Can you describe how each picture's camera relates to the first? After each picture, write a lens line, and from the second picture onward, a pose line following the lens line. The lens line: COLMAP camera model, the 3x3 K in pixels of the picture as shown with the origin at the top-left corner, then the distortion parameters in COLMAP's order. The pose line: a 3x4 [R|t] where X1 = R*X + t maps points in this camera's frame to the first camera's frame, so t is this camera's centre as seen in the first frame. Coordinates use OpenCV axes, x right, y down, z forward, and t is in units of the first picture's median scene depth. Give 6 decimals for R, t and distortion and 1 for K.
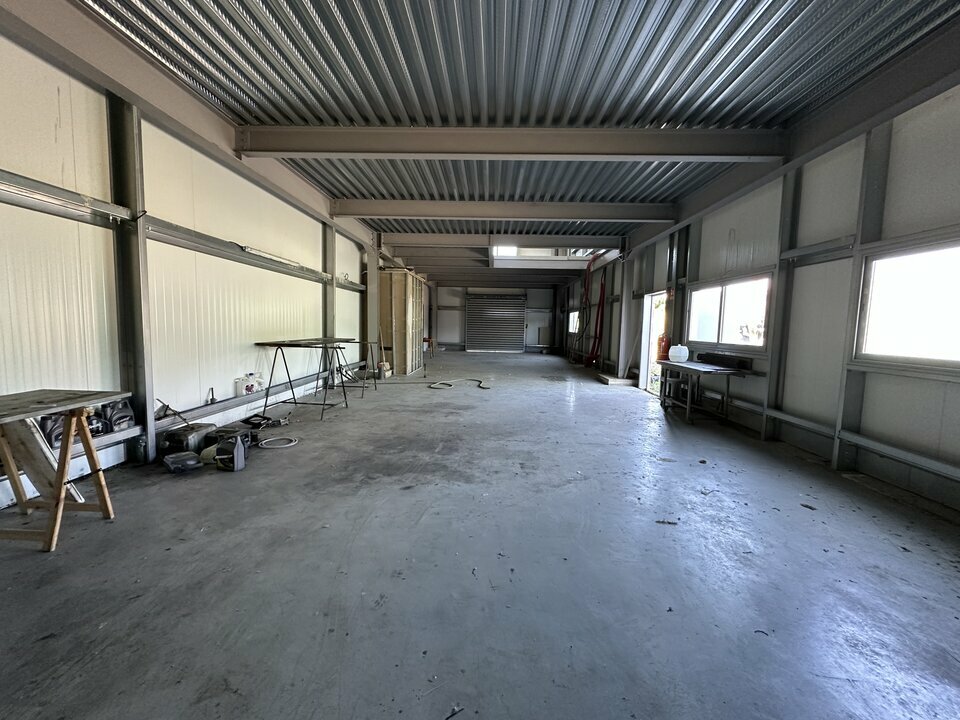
lens RADIAL K [[383.8, 0, 481.3], [0, 383.8, 357.2], [0, 0, 1]] dist [-0.005328, 0.000858]
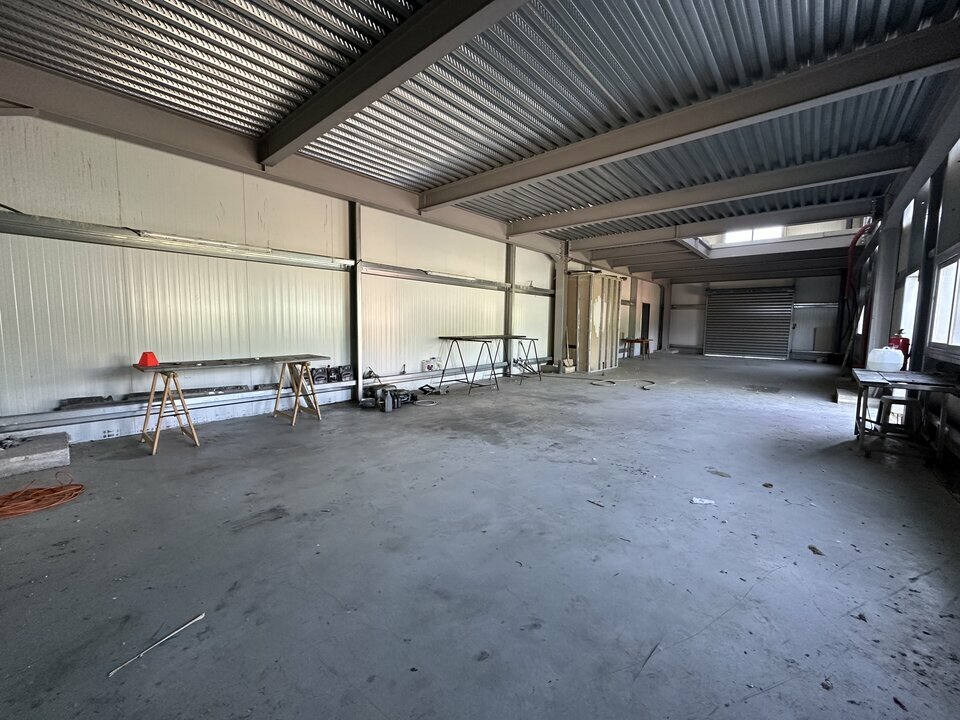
lens RADIAL K [[383.8, 0, 477.4], [0, 383.8, 359.1], [0, 0, 1]] dist [-0.005328, 0.000858]
pose [[0.772125, 0.047893, -0.633664, 0.472394], [-0.048216, 0.998697, 0.016732, 0.016158], [0.633639, 0.017634, 0.773428, -0.019436]]
